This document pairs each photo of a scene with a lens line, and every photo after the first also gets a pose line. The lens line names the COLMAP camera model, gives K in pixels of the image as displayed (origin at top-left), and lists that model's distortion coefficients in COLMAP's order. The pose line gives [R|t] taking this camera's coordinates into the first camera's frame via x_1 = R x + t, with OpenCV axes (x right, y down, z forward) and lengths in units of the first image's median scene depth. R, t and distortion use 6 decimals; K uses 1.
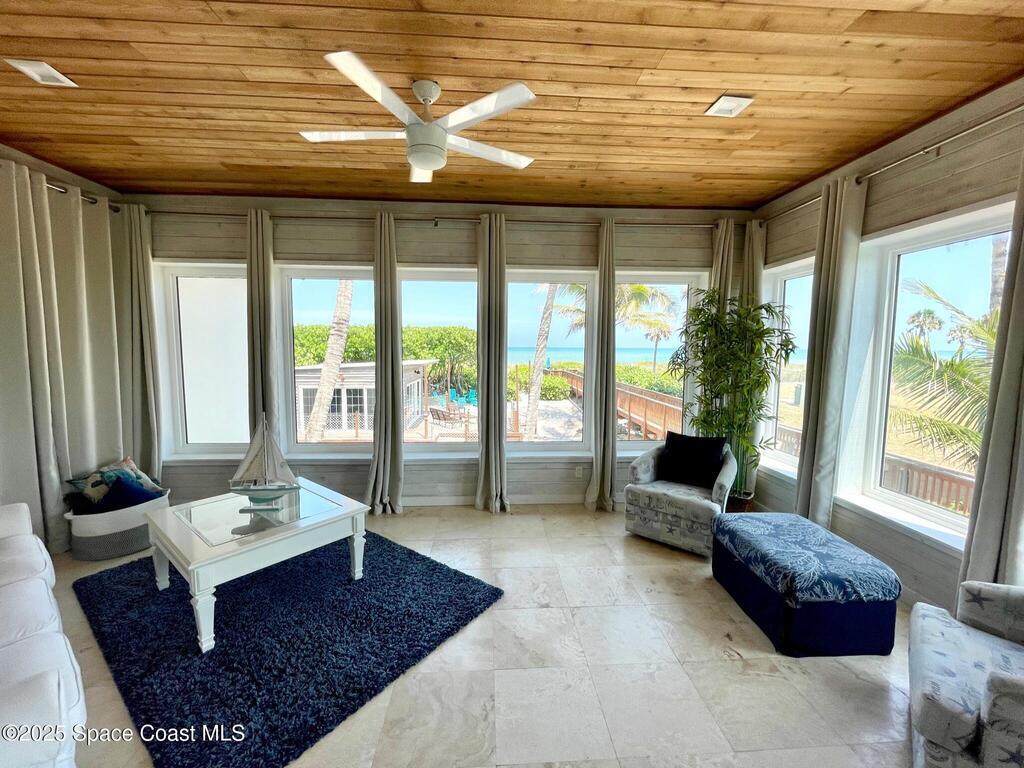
lens RADIAL K [[412.4, 0, 513.4], [0, 412.4, 385.5], [0, 0, 1]] dist [-0.008479, 0.000739]
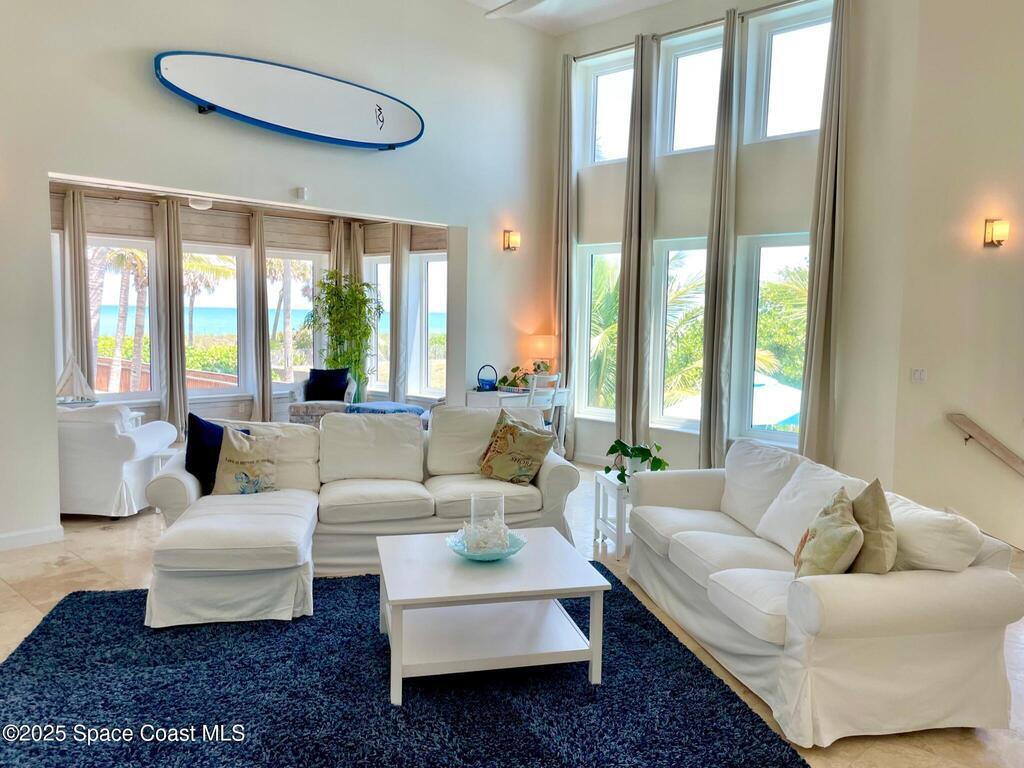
lens RADIAL K [[769.9, 0, 515.7], [0, 769.9, 383.4], [0, 0, 1]] dist [0.067115, -0.088570]
pose [[0.740528, -0.049550, 0.670196, -0.903253], [0.049946, 0.998578, 0.018641, 0.149906], [-0.670167, 0.019669, 0.741950, -1.471693]]
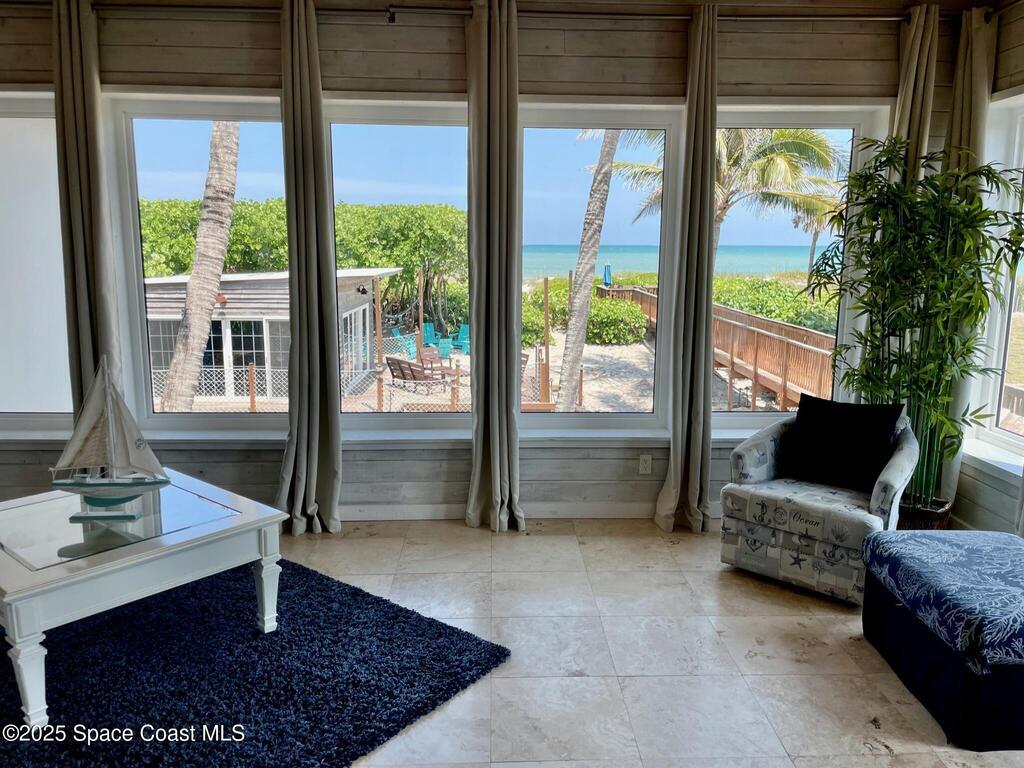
lens RADIAL K [[769.9, 0, 530.5], [0, 769.9, 378.9], [0, 0, 1]] dist [0.067115, -0.088570]
pose [[0.999883, 0.004196, -0.014720, 0.015341], [-0.003010, 0.996815, 0.079688, 0.005772], [0.015007, -0.079634, 0.996711, -0.076144]]
